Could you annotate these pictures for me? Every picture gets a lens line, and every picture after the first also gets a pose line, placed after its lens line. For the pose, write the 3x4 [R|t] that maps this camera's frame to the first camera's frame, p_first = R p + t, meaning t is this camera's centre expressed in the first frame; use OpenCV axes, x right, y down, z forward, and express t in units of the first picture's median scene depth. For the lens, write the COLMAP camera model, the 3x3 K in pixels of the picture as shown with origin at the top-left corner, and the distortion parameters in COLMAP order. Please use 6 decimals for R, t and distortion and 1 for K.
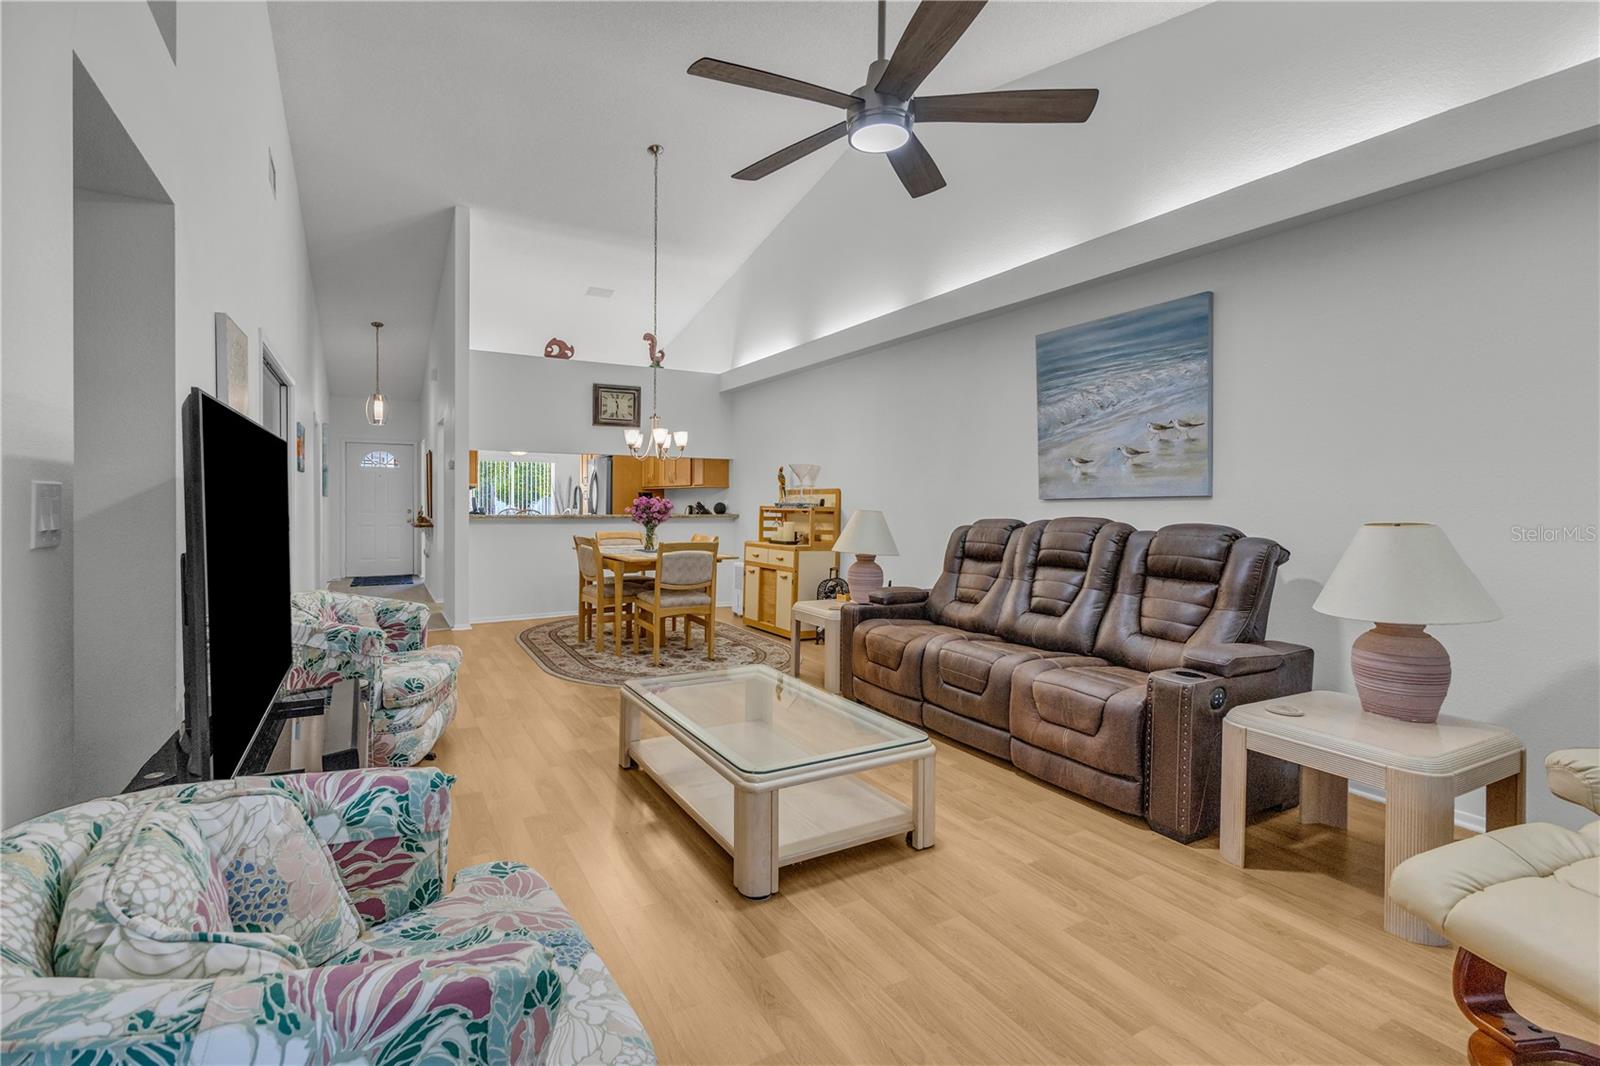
lens RADIAL K [[729.0, 0, 782.3], [0, 729.0, 523.4], [0, 0, 1]] dist [0.001395, 0.000517]
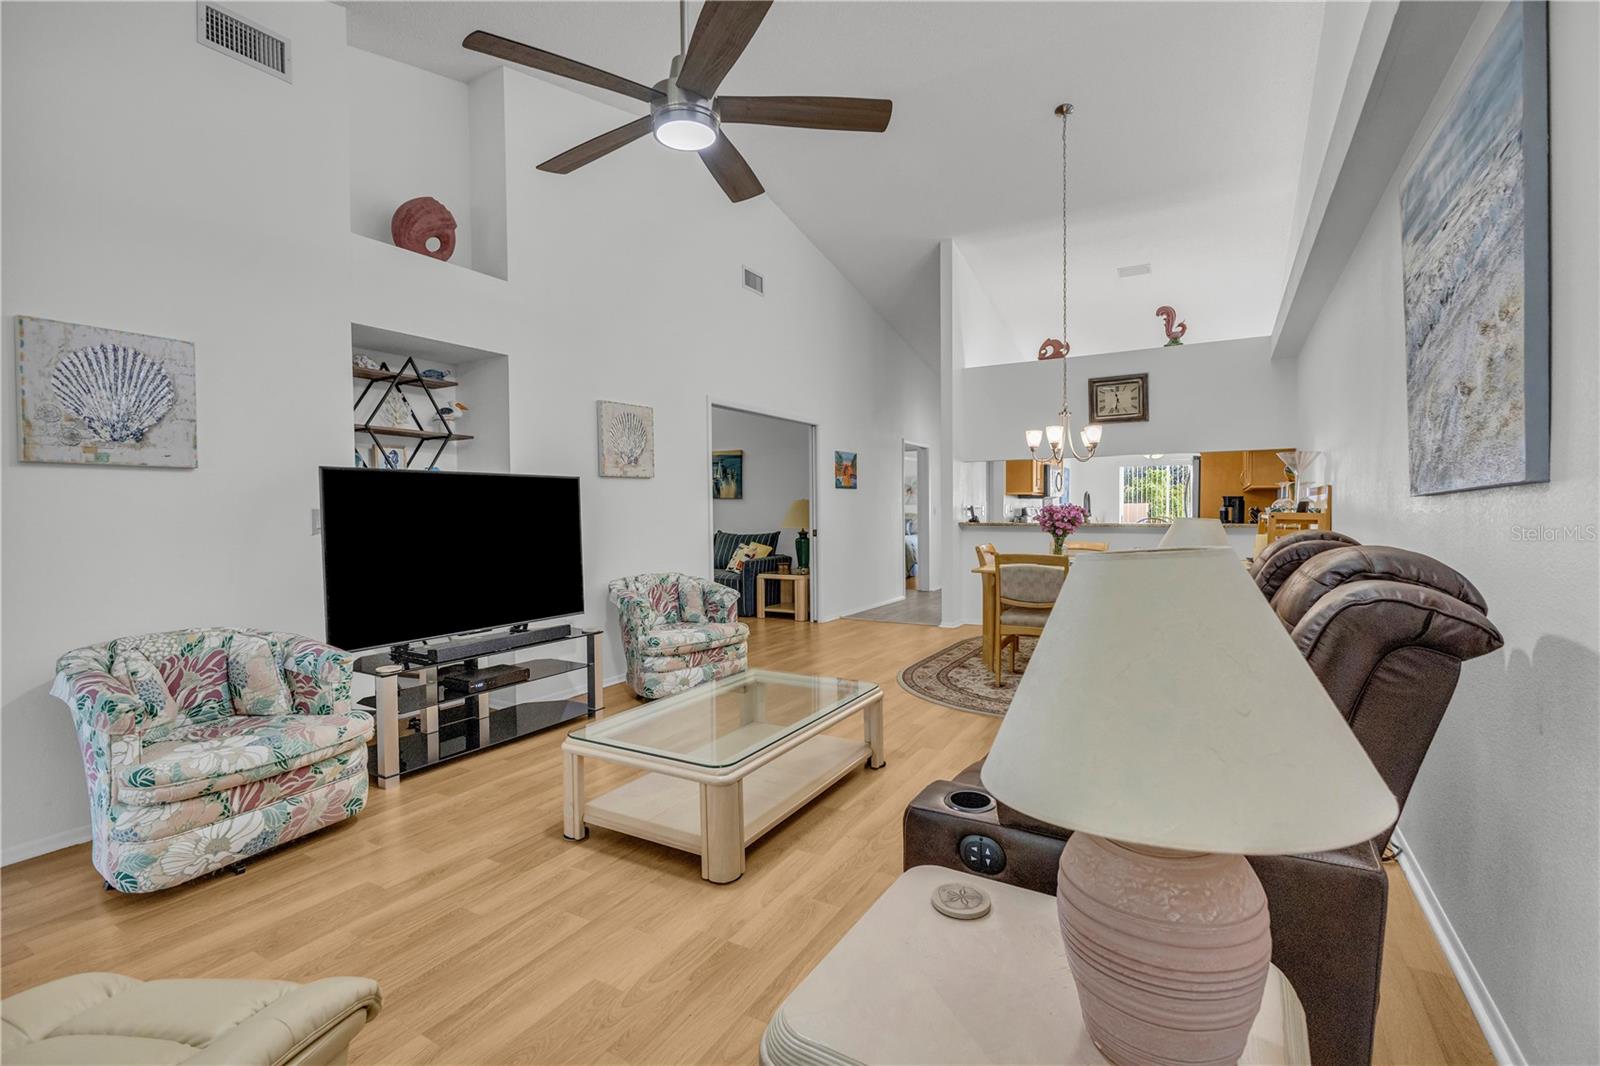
lens RADIAL K [[744.4, 0, 770.0], [0, 744.4, 528.9], [0, 0, 1]] dist [0.007675, -0.001127]
pose [[0.487715, 0.012234, -0.872917, 0.443514], [-0.014966, 0.999872, 0.005652, -0.005396], [0.872874, 0.010308, 0.487836, 0.248492]]
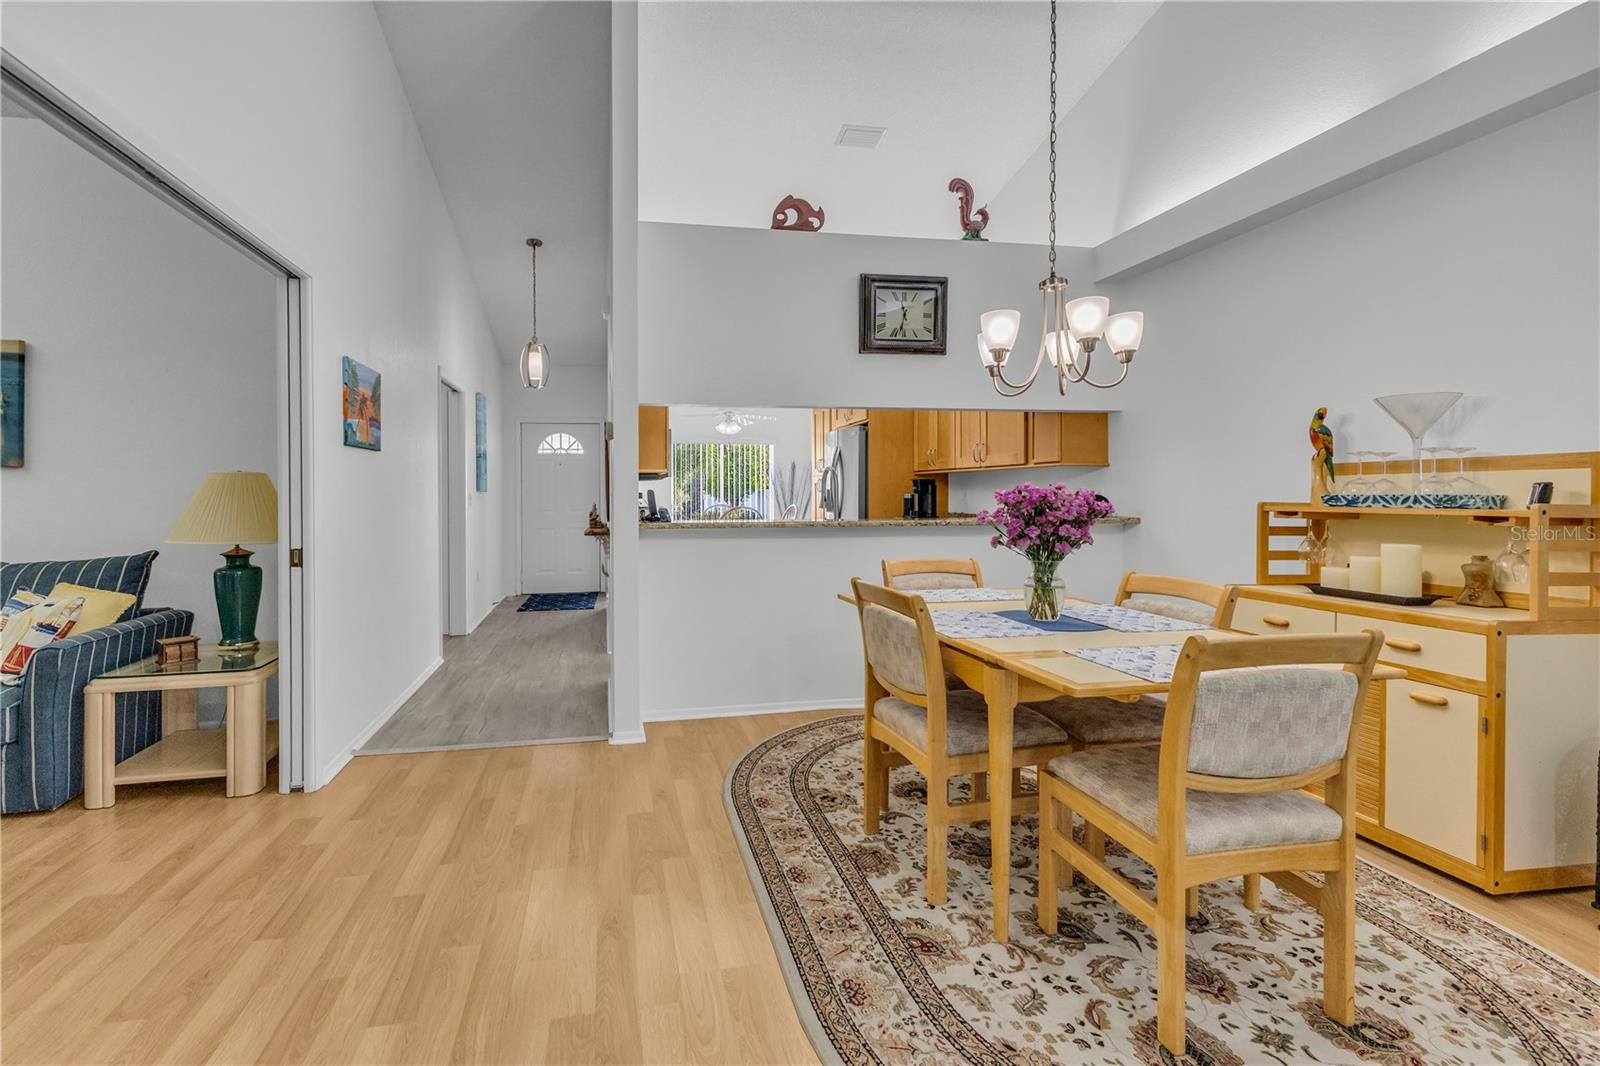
lens RADIAL K [[744.4, 0, 750.3], [0, 744.4, 492.6], [0, 0, 1]] dist [0.007675, -0.001127]
pose [[0.951218, -0.011991, -0.308288, -0.208633], [0.002841, 0.999543, -0.030112, -0.019693], [0.308508, 0.027767, 0.950816, 0.568089]]
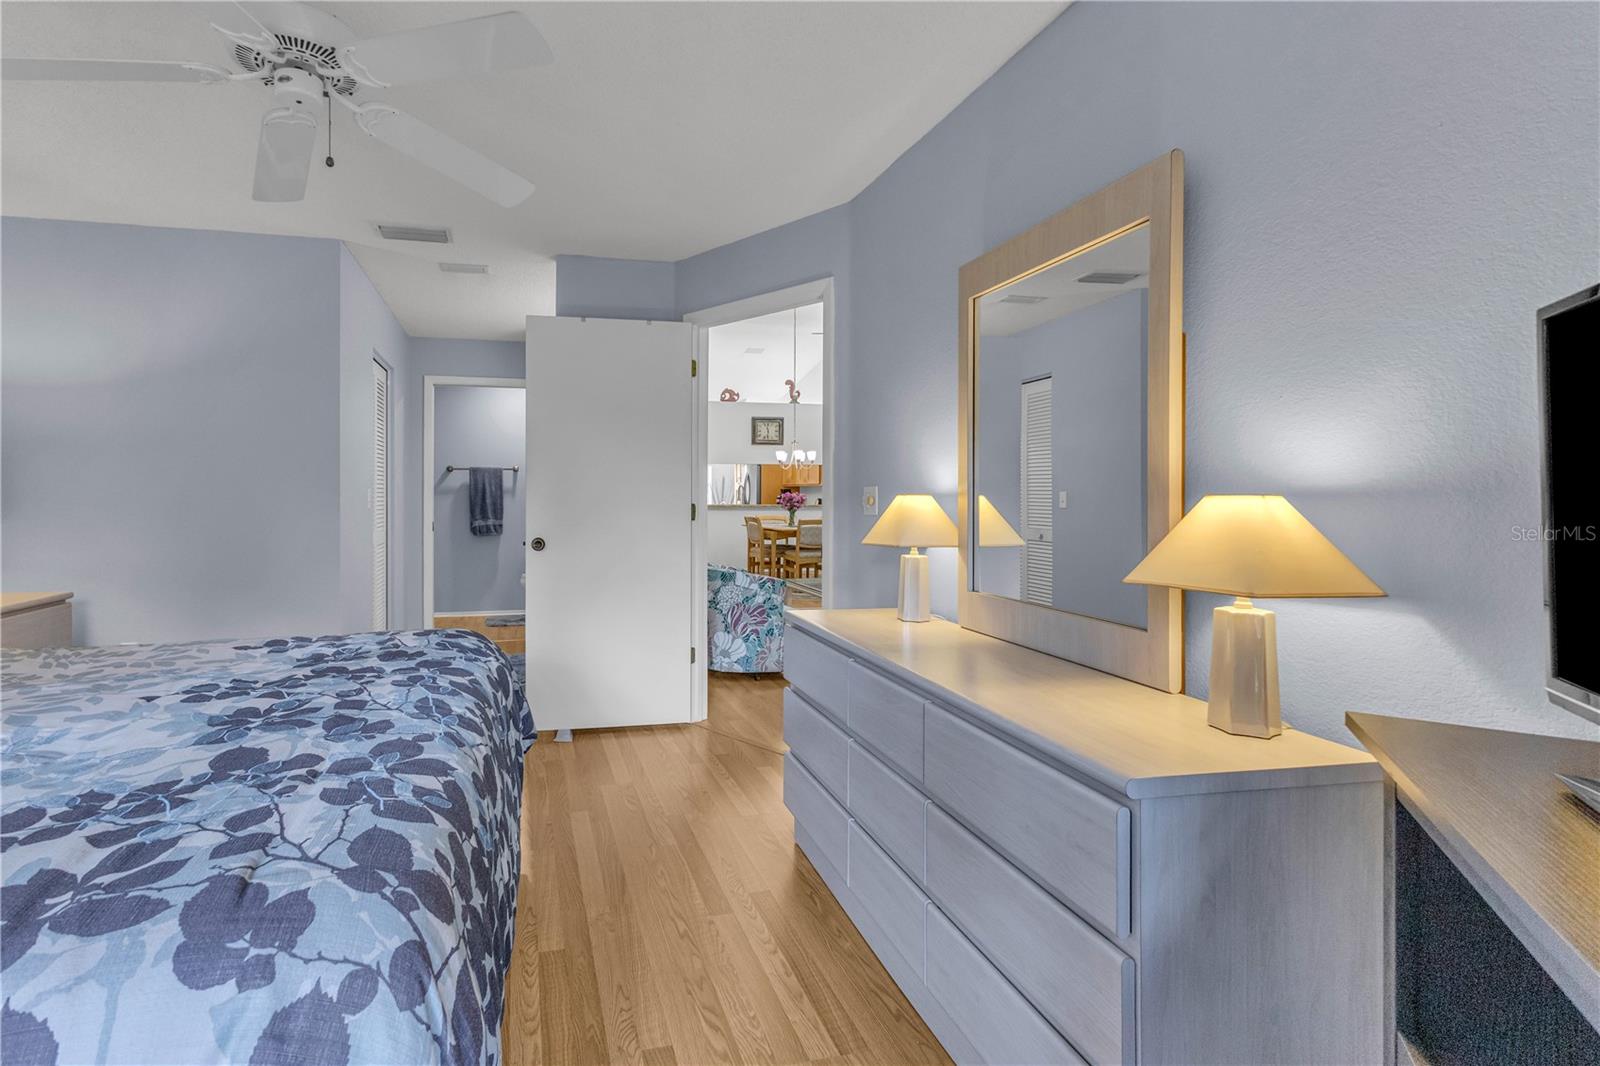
lens RADIAL K [[796.3, 0, 671.5], [0, 796.3, 489.0], [0, 0, 1]] dist [0.006874, 0.001701]
pose [[0.950347, -0.012711, -0.310934, 0.108749], [0.000173, 0.999187, -0.040318, 0.025916], [0.311193, 0.038263, 0.949576, -0.727965]]
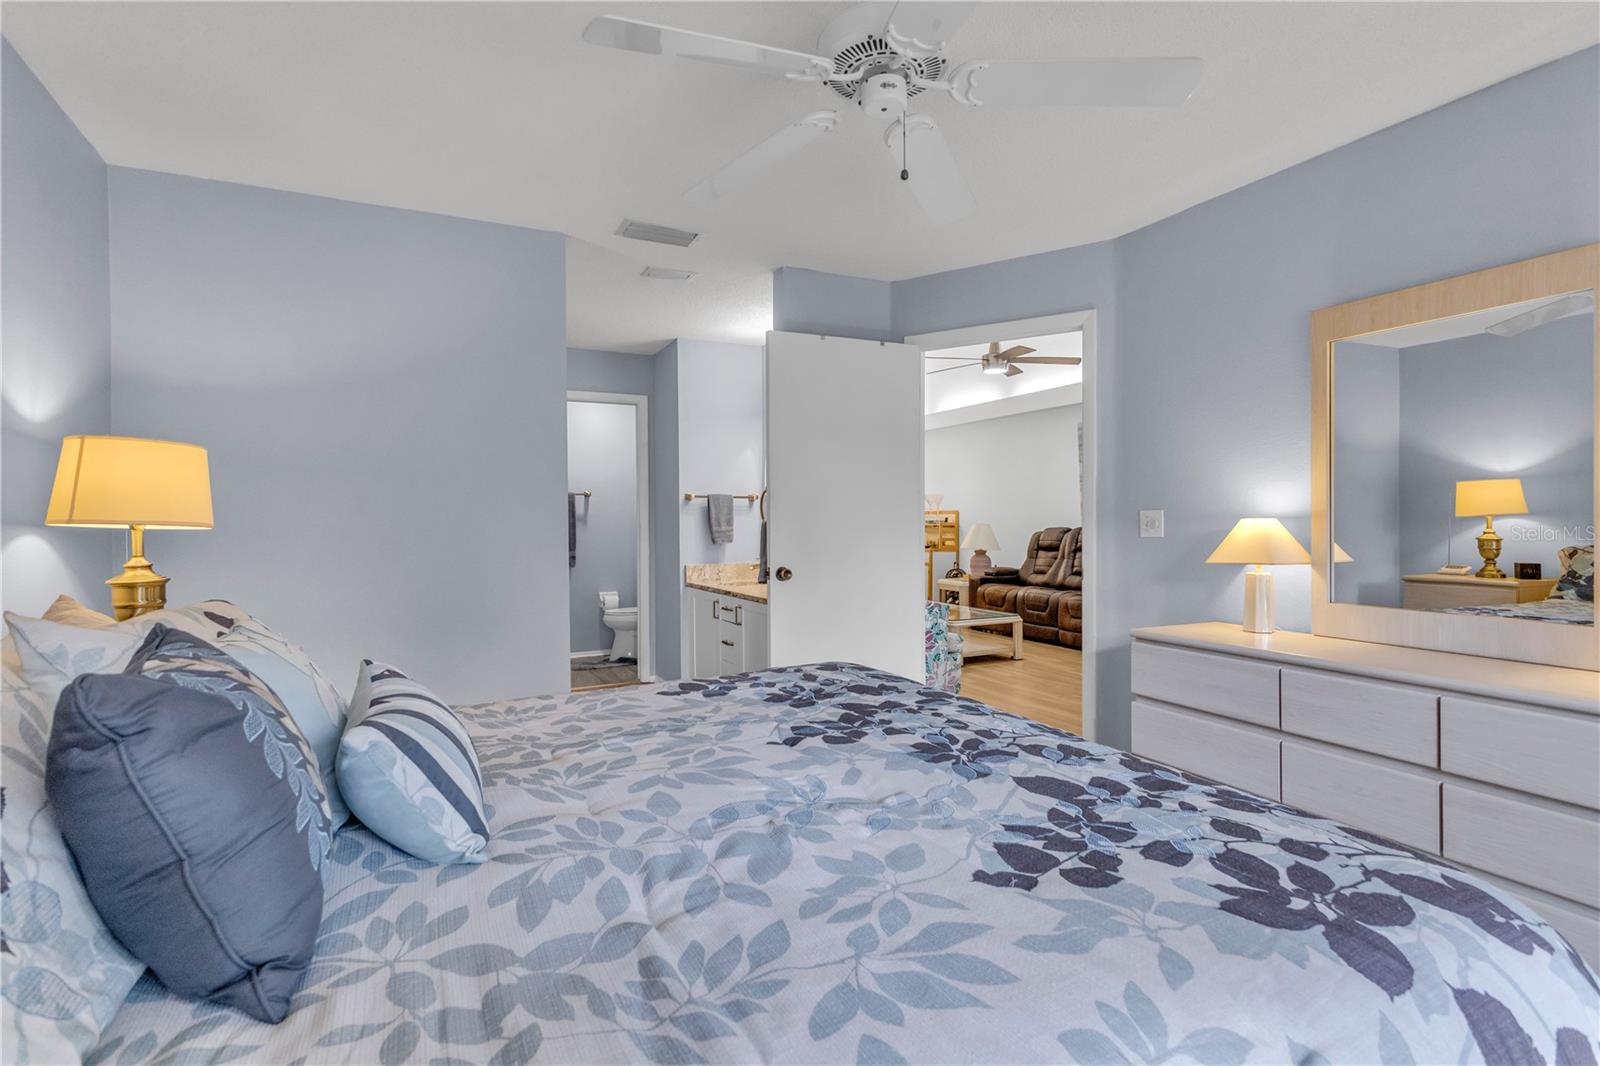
lens RADIAL K [[842.4, 0, 798.8], [0, 842.4, 530.2], [0, 0, 1]] dist [-0.003861, 0.000773]
pose [[0.998102, -0.016853, -0.059230, -0.154352], [0.015645, 0.999661, -0.020799, 0.025227], [0.059561, 0.019833, 0.998028, -0.794485]]
